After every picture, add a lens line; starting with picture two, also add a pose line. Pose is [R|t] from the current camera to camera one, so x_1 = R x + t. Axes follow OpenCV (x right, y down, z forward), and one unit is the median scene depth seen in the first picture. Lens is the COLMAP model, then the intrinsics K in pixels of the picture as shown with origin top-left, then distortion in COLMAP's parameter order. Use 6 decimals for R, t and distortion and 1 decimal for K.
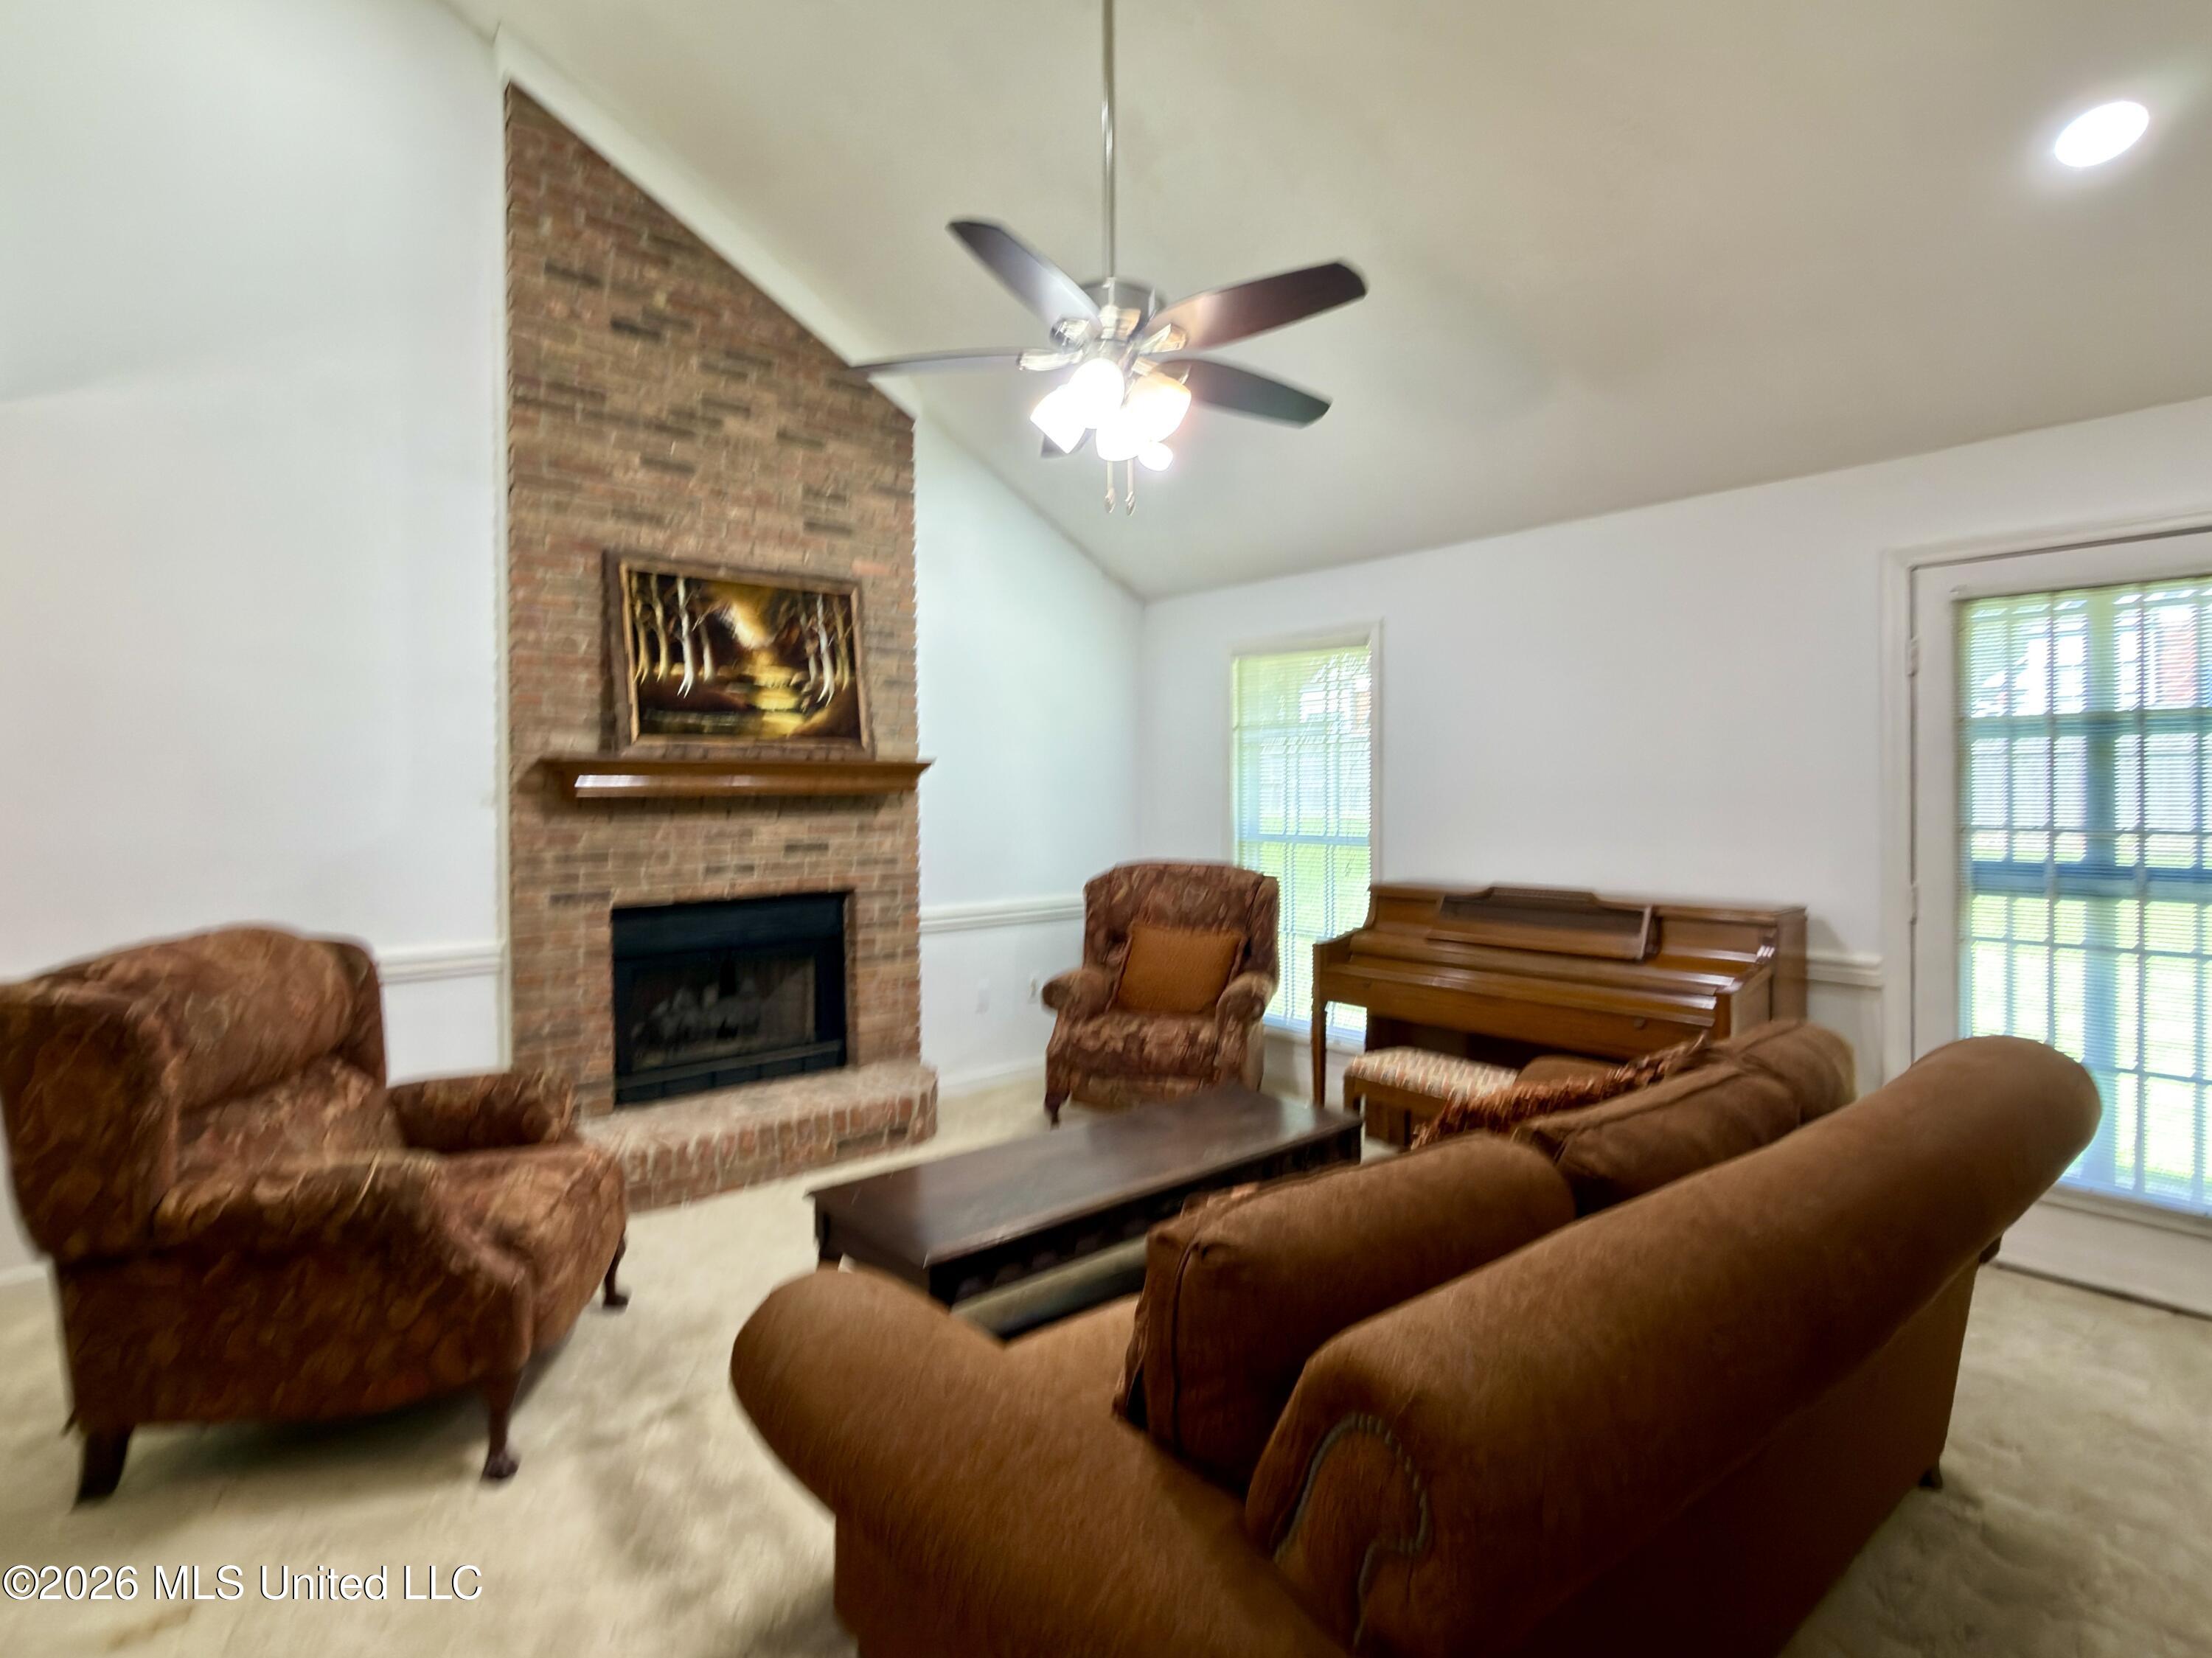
lens RADIAL K [[1054.1, 0, 1070.4], [0, 1054.1, 800.2], [0, 0, 1]] dist [-0.004316, -0.002039]
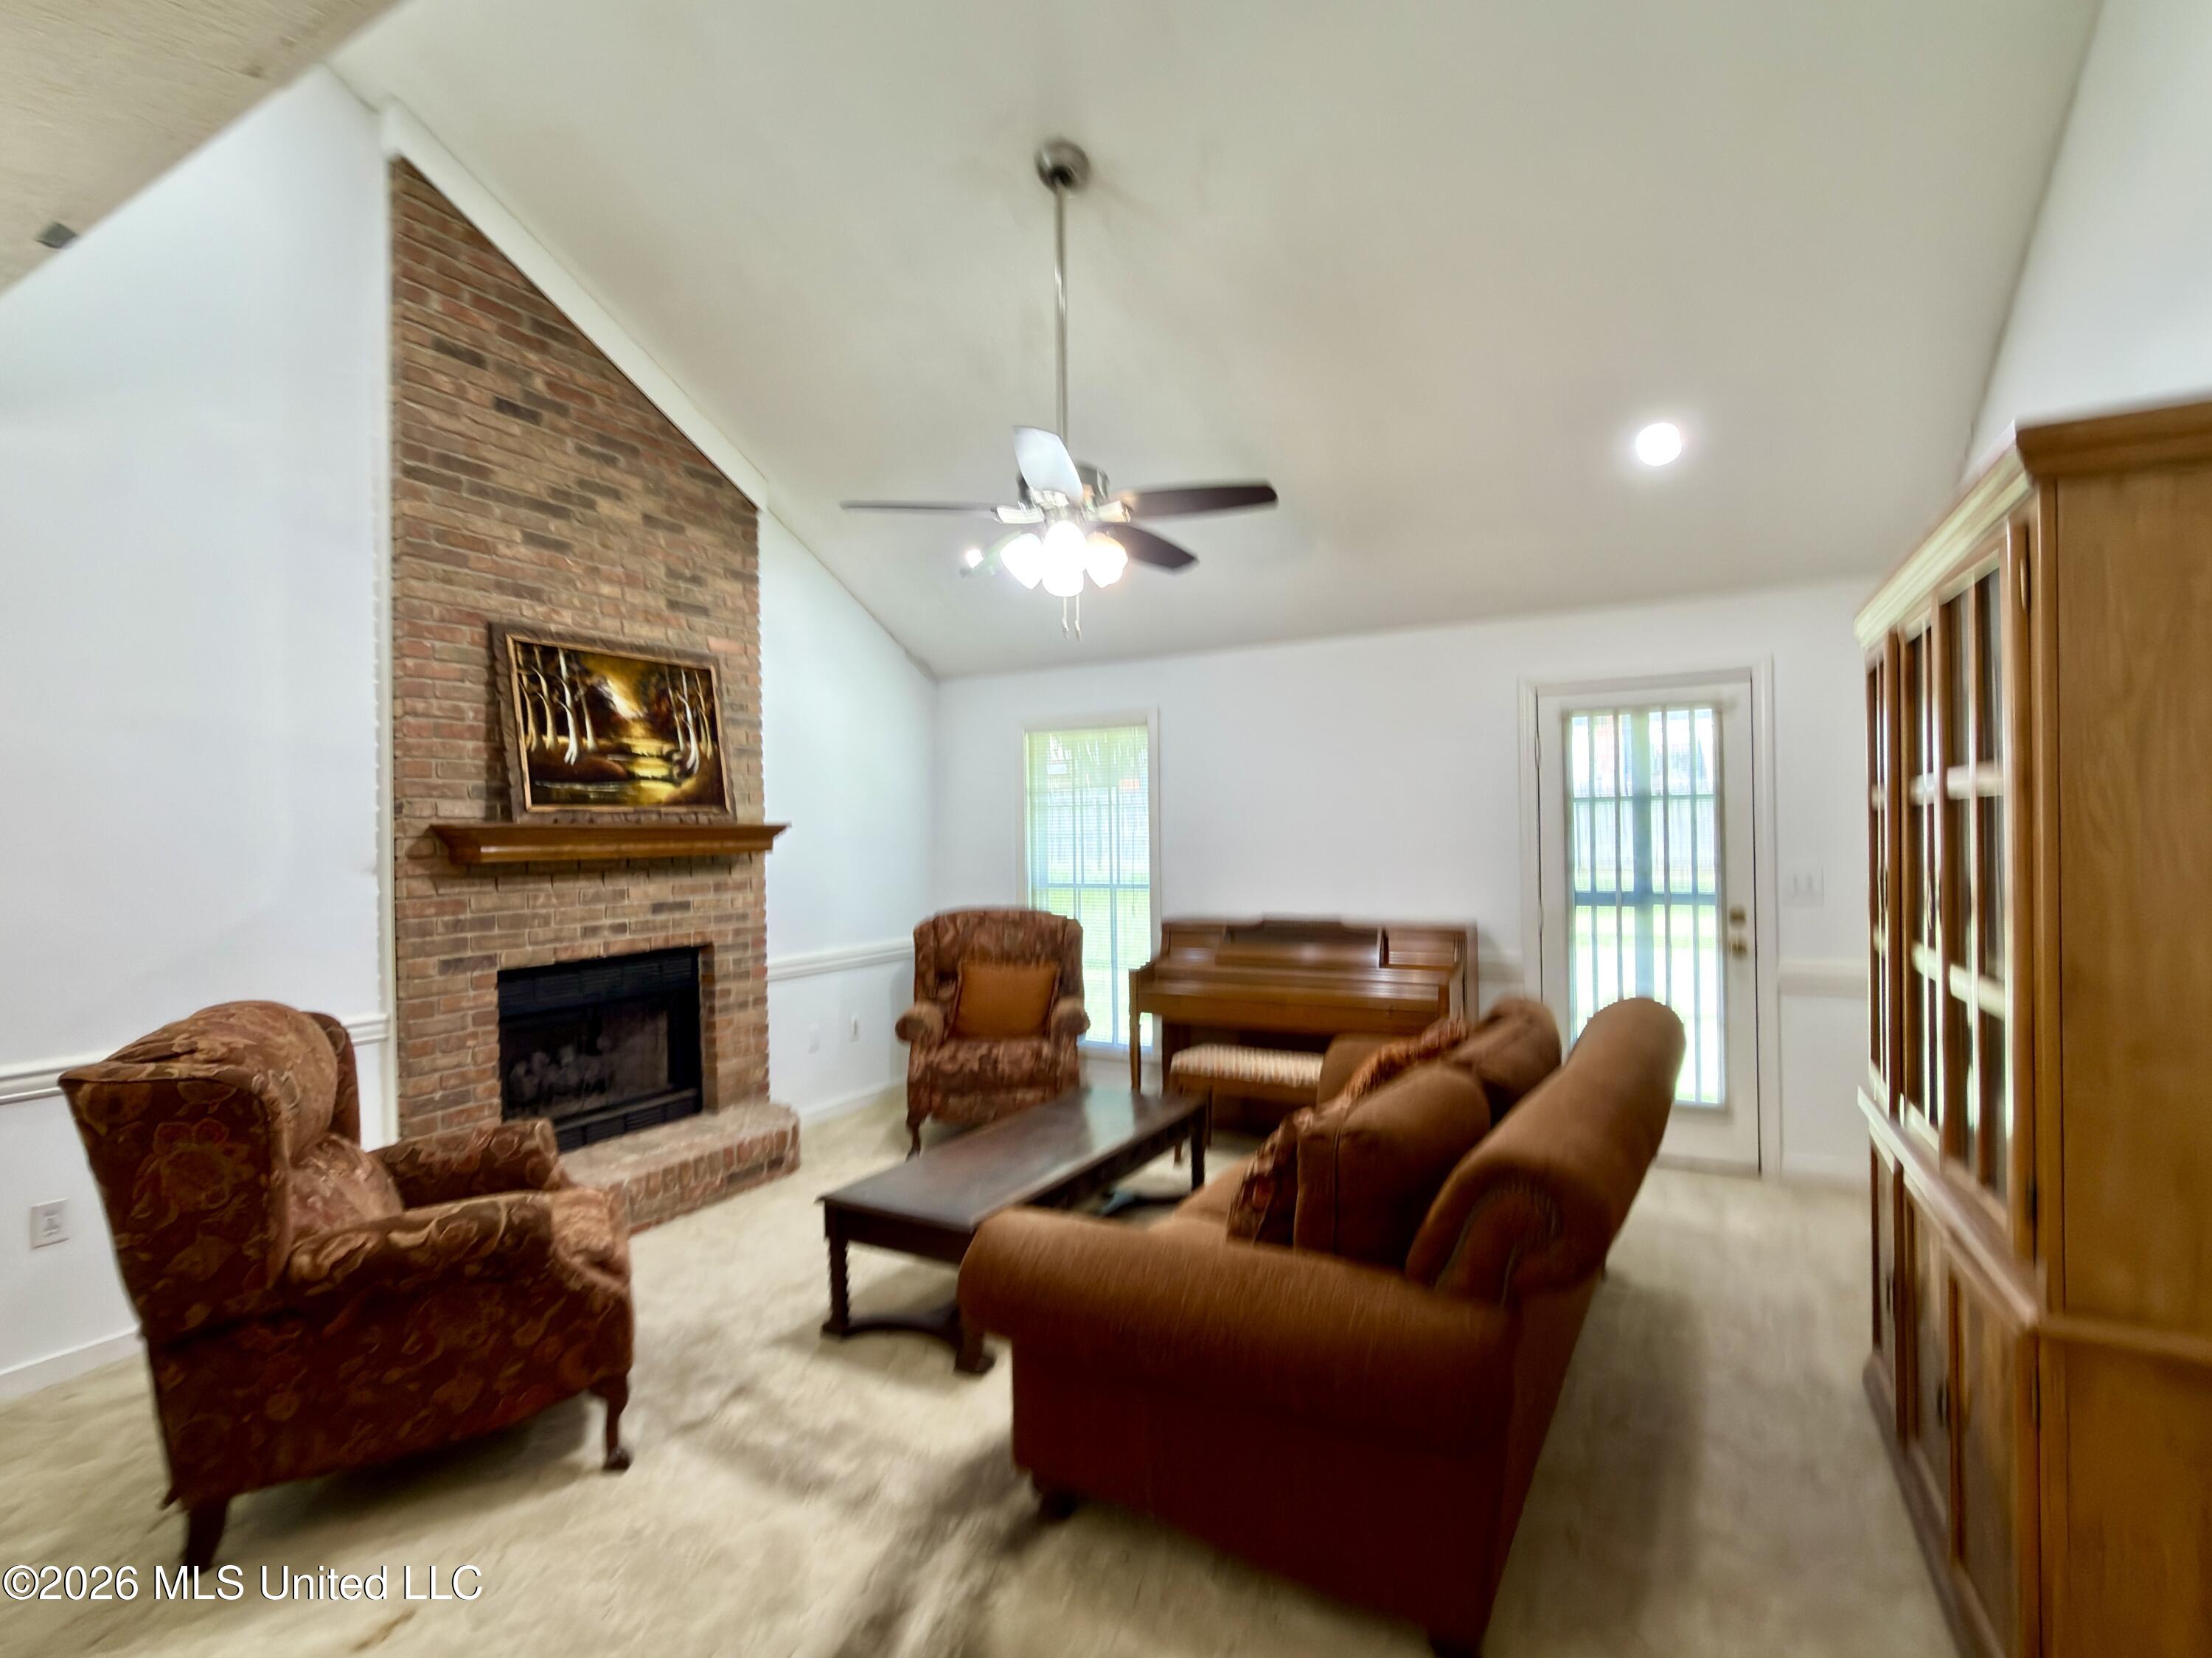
lens RADIAL K [[1054.1, 0, 1054.7], [0, 1054.1, 827.4], [0, 0, 1]] dist [-0.004316, -0.002039]
pose [[0.941950, -0.010910, 0.335576, -0.279163], [0.018217, 0.999660, -0.018635, -0.009607], [-0.335259, 0.023667, 0.941829, -0.143340]]
